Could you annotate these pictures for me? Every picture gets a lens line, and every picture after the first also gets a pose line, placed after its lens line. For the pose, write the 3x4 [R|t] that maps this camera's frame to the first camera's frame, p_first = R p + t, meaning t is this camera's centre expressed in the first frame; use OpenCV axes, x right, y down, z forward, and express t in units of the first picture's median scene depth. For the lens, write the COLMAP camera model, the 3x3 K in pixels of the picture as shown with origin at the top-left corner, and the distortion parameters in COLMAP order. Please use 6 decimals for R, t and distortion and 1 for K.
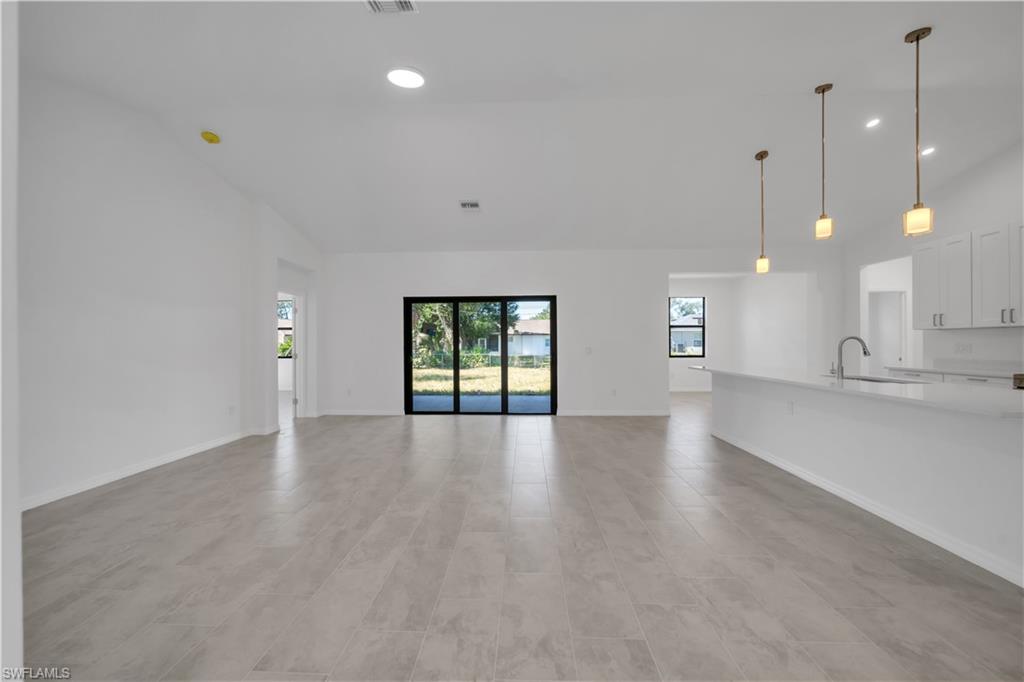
lens RADIAL K [[355.2, 0, 512.0], [0, 355.2, 343.5], [0, 0, 1]] dist [0.000147, -0.000234]
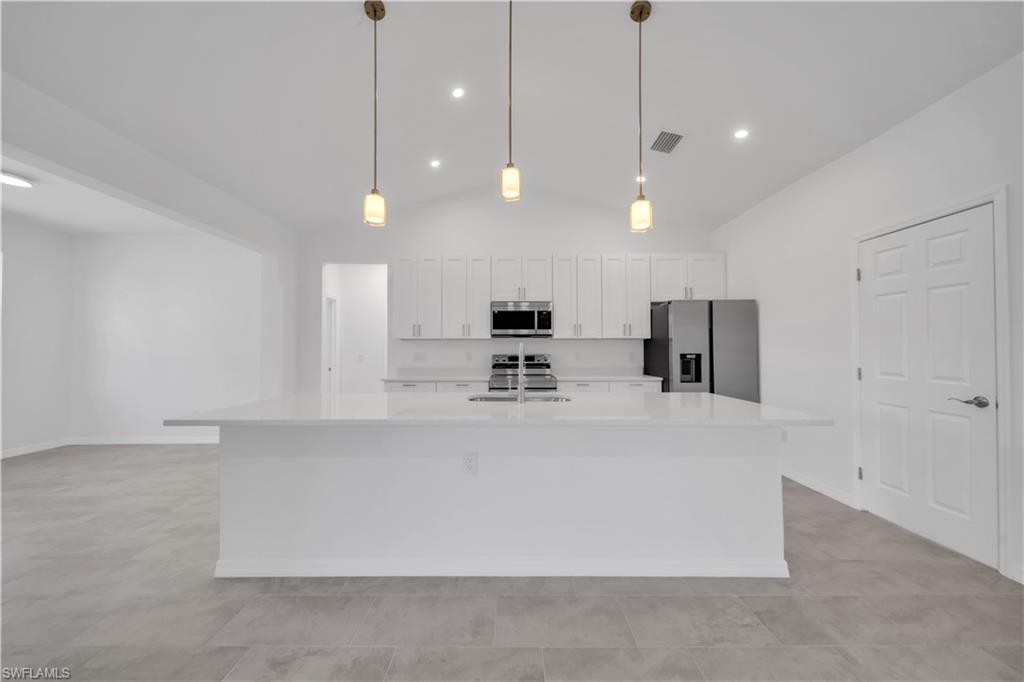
lens RADIAL K [[350.0, 0, 511.8], [0, 350.0, 343.6], [0, 0, 1]] dist [-0.000838, -0.000074]
pose [[-0.044254, 0.023484, 0.998744, 0.172504], [0.001966, 0.999724, -0.023420, -0.003129], [-0.999018, 0.000927, -0.044288, 0.828756]]
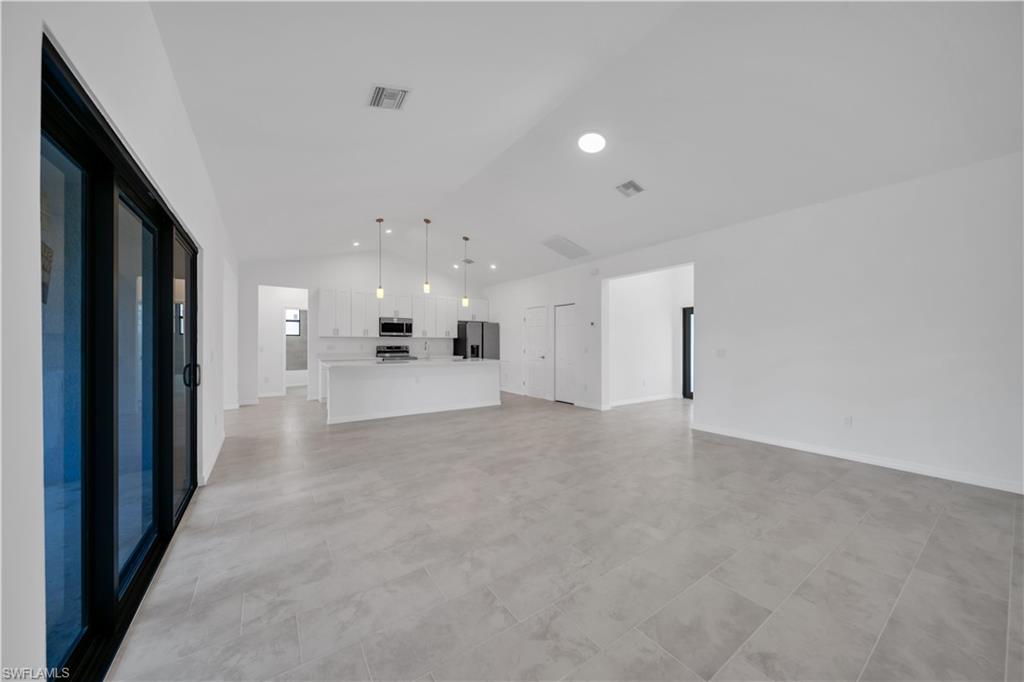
lens RADIAL K [[355.2, 0, 512.0], [0, 355.2, 343.5], [0, 0, 1]] dist [0.000147, -0.000234]
pose [[-0.607977, 0.005607, 0.793935, -0.853880], [0.001450, 0.999981, -0.005952, 0.006252], [-0.793953, -0.002468, -0.607974, 1.499337]]
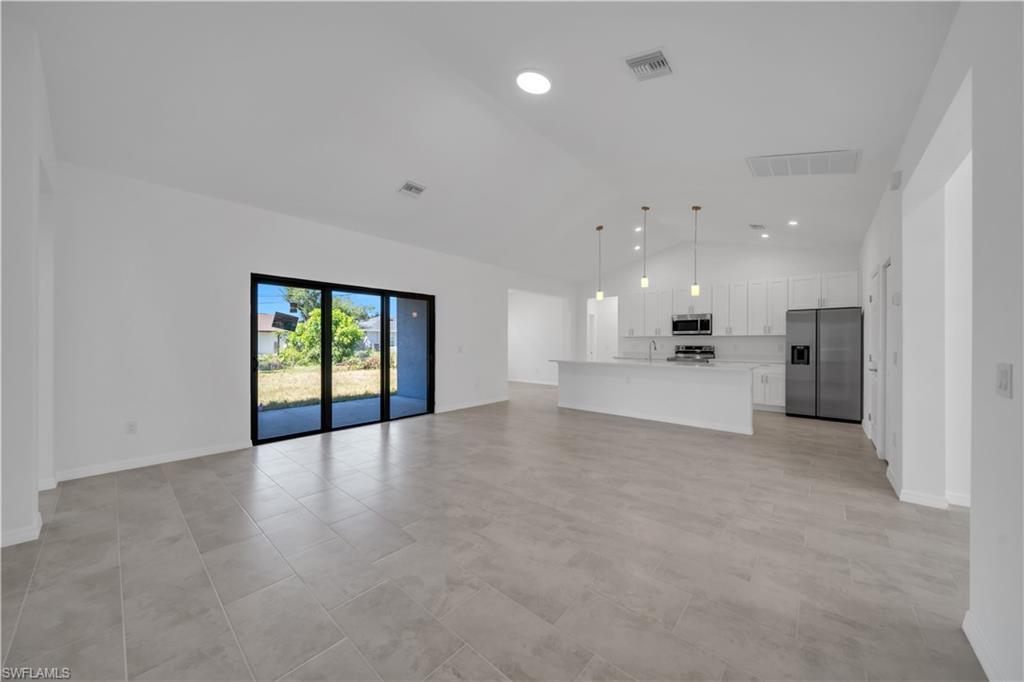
lens RADIAL K [[355.2, 0, 512.0], [0, 355.2, 343.5], [0, 0, 1]] dist [0.000147, -0.000234]
pose [[0.625100, 0.004749, 0.780531, -0.831354], [-0.005935, 0.999982, -0.001331, 0.003641], [-0.780523, -0.003800, 0.625116, 0.300534]]
